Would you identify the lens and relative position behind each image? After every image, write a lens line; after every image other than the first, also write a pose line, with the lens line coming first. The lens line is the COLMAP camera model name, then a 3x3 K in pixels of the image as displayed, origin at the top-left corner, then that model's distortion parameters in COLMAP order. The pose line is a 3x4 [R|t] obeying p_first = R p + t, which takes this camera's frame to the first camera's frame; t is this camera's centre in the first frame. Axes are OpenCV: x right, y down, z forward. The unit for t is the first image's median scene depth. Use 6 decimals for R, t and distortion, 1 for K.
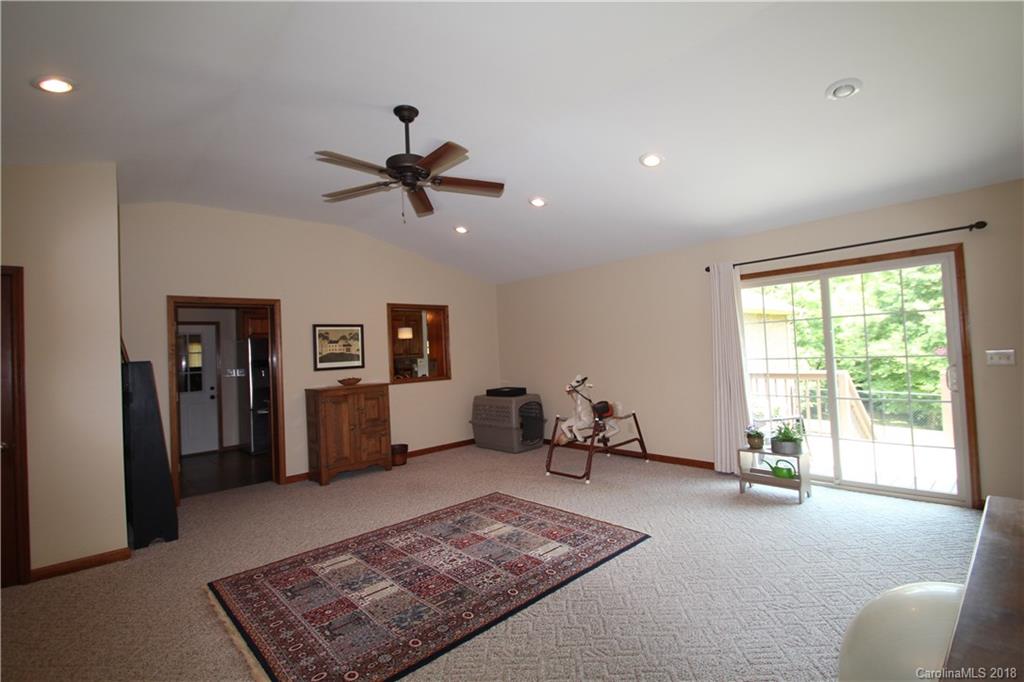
lens RADIAL K [[471.1, 0, 527.2], [0, 471.1, 339.4], [0, 0, 1]] dist [0.003688, -0.000795]
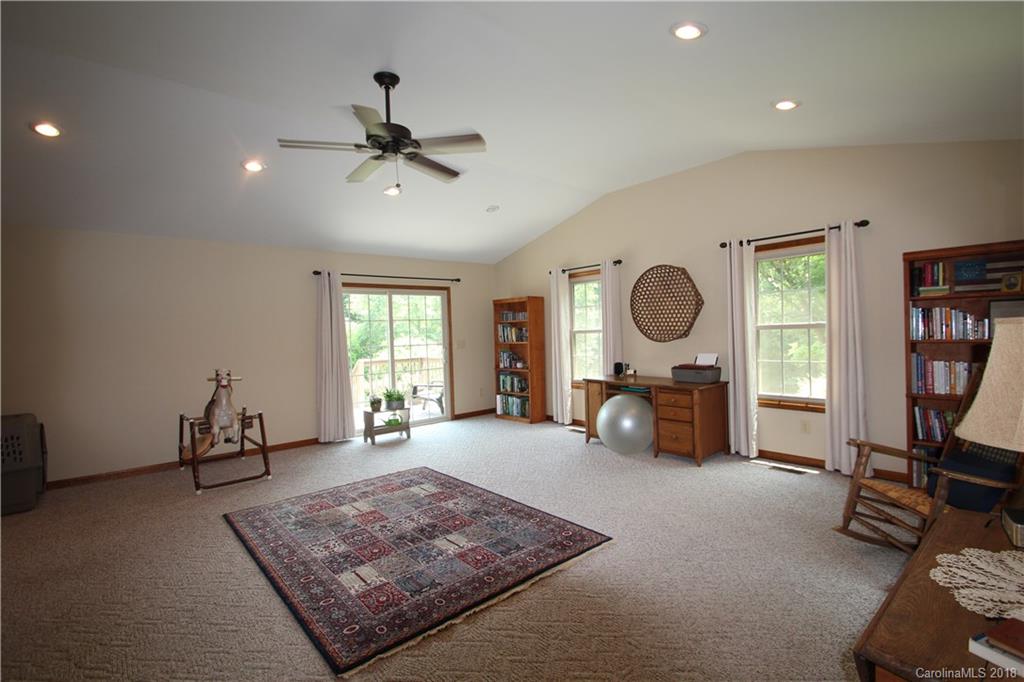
lens RADIAL K [[471.1, 0, 527.0], [0, 471.1, 336.1], [0, 0, 1]] dist [0.003688, -0.000795]
pose [[0.051753, 0.036377, 0.997997, -1.116048], [0.008022, 0.999289, -0.036840, 0.084583], [-0.998628, 0.009912, 0.051424, 0.615809]]
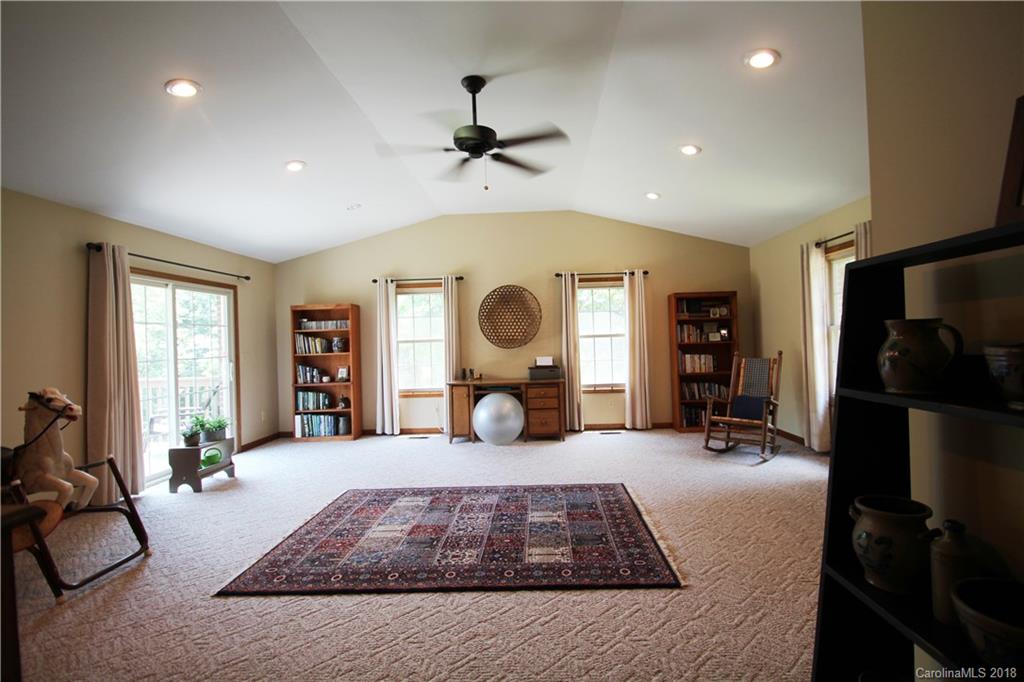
lens RADIAL K [[474.7, 0, 520.3], [0, 474.7, 338.3], [0, 0, 1]] dist [0.007644, -0.001138]
pose [[-0.683876, 0.071236, 0.726113, -0.952304], [0.047515, 0.997458, -0.053106, 0.111522], [-0.728050, -0.001817, -0.685522, 1.505783]]
